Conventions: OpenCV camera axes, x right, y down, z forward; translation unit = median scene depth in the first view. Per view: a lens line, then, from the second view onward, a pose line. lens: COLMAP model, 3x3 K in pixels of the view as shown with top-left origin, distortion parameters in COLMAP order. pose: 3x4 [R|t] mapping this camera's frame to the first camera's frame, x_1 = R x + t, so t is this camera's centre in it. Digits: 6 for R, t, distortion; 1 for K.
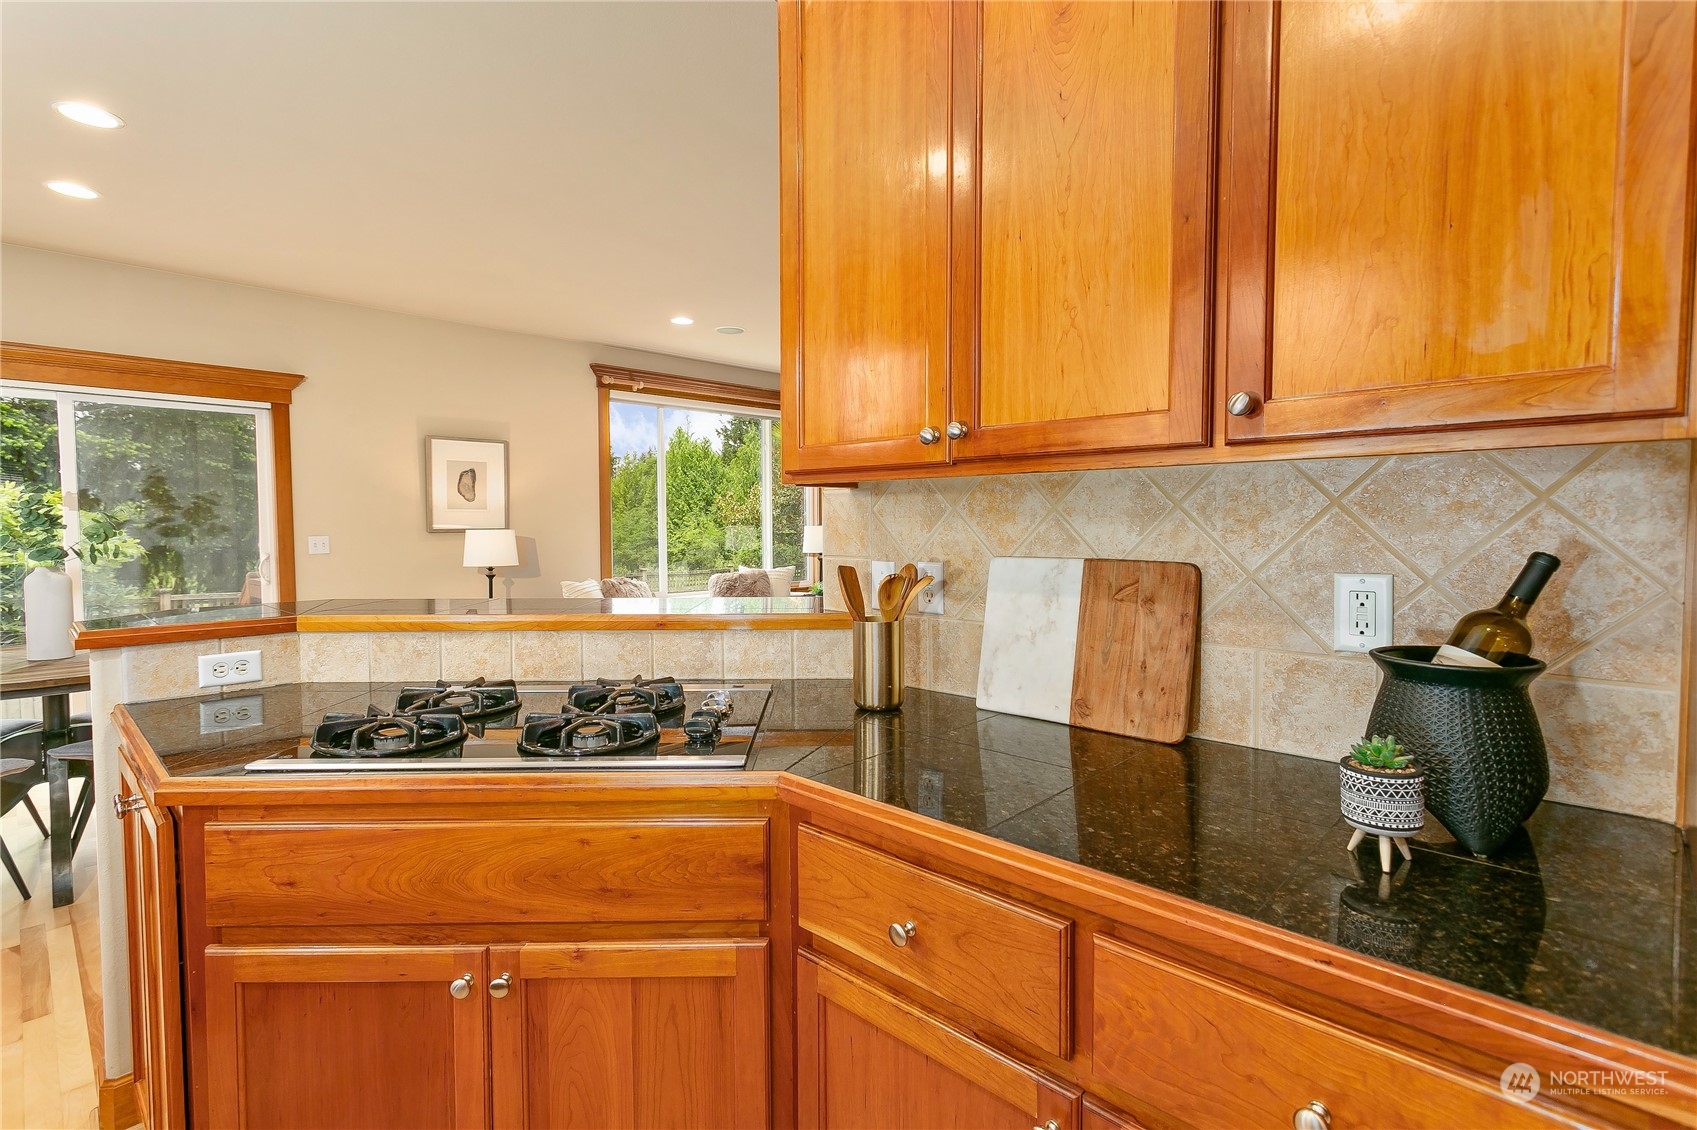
lens RADIAL K [[805.3, 0, 846.3], [0, 805.3, 553.6], [0, 0, 1]] dist [0.005193, 0.000904]
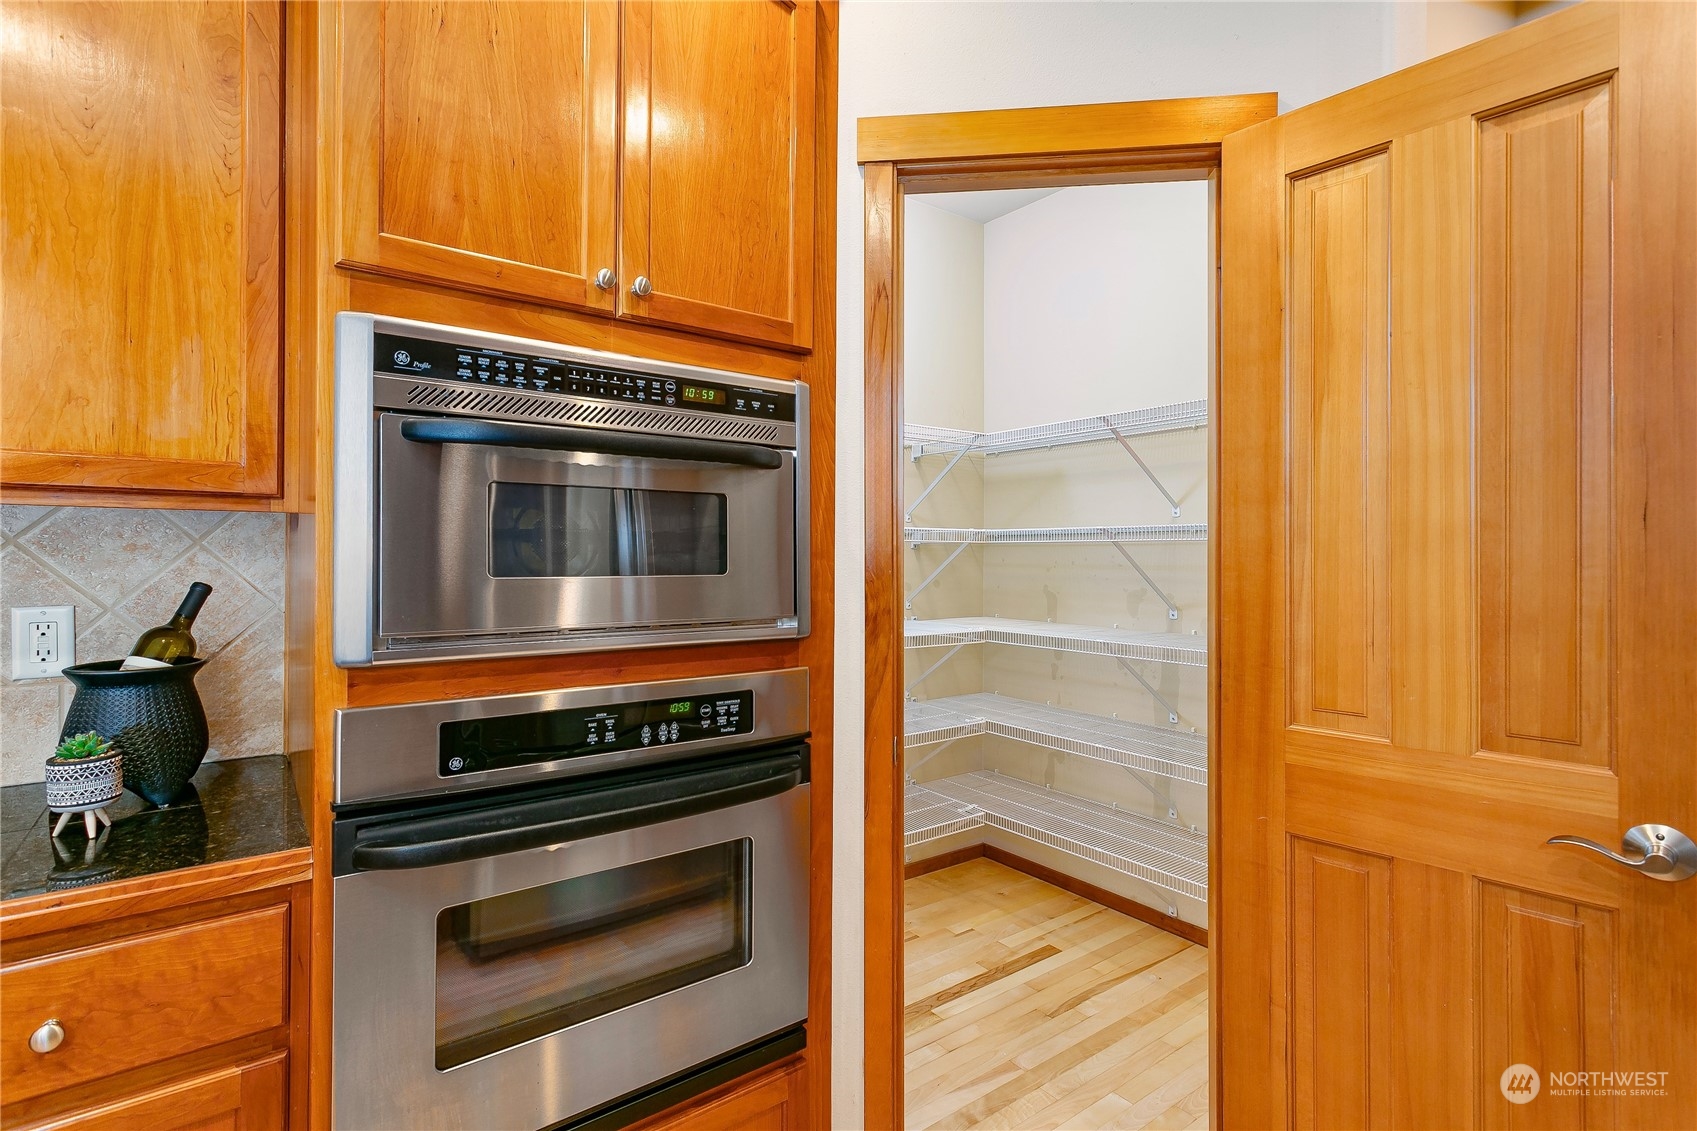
lens RADIAL K [[810.7, 0, 835.7], [0, 810.7, 555.6], [0, 0, 1]] dist [0.003737, 0.000374]
pose [[0.173285, 0.004147, 0.984863, -0.319177], [0.033786, 0.999378, -0.010152, 0.003649], [-0.984292, 0.035034, 0.173037, -0.314736]]
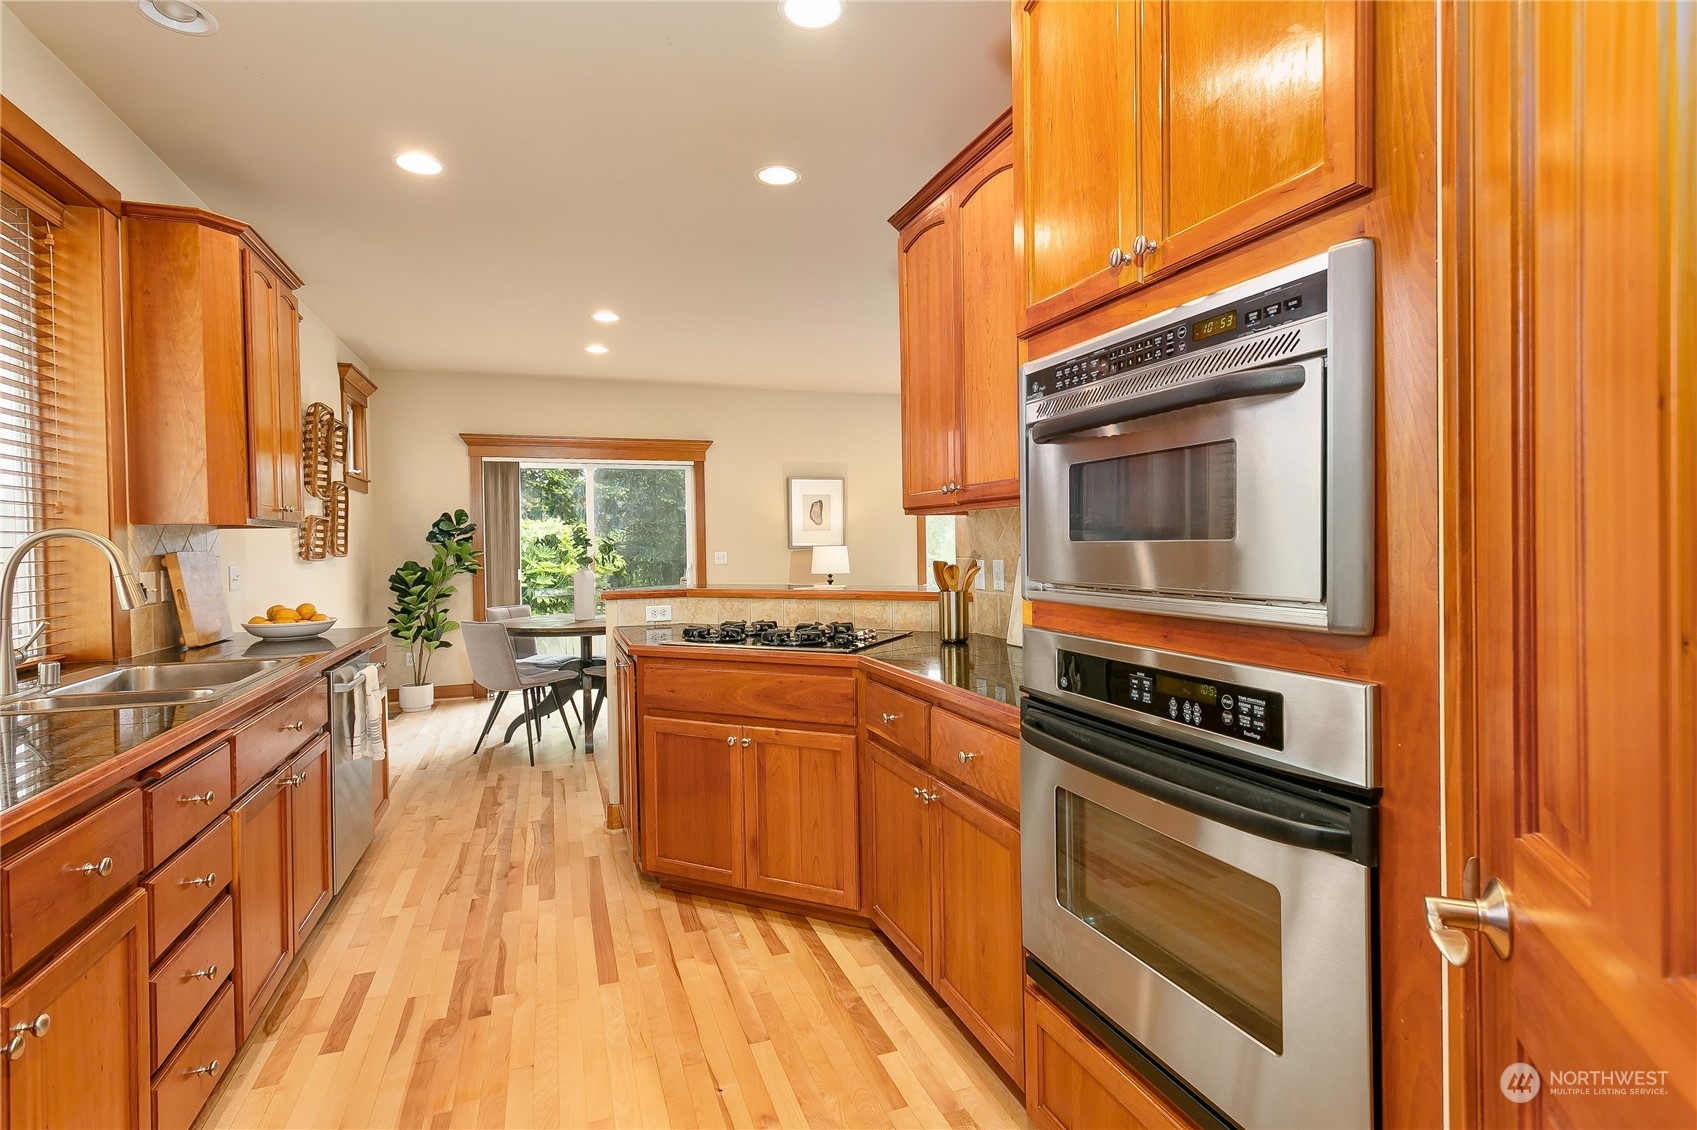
lens RADIAL K [[825.5, 0, 841.9], [0, 825.5, 553.4], [0, 0, 1]] dist [0.001665, 0.000623]
pose [[0.896668, -0.003925, -0.442687, 0.947277], [-0.006147, 0.999754, -0.021316, 0.059287], [0.442661, 0.021834, 0.896423, -1.095980]]
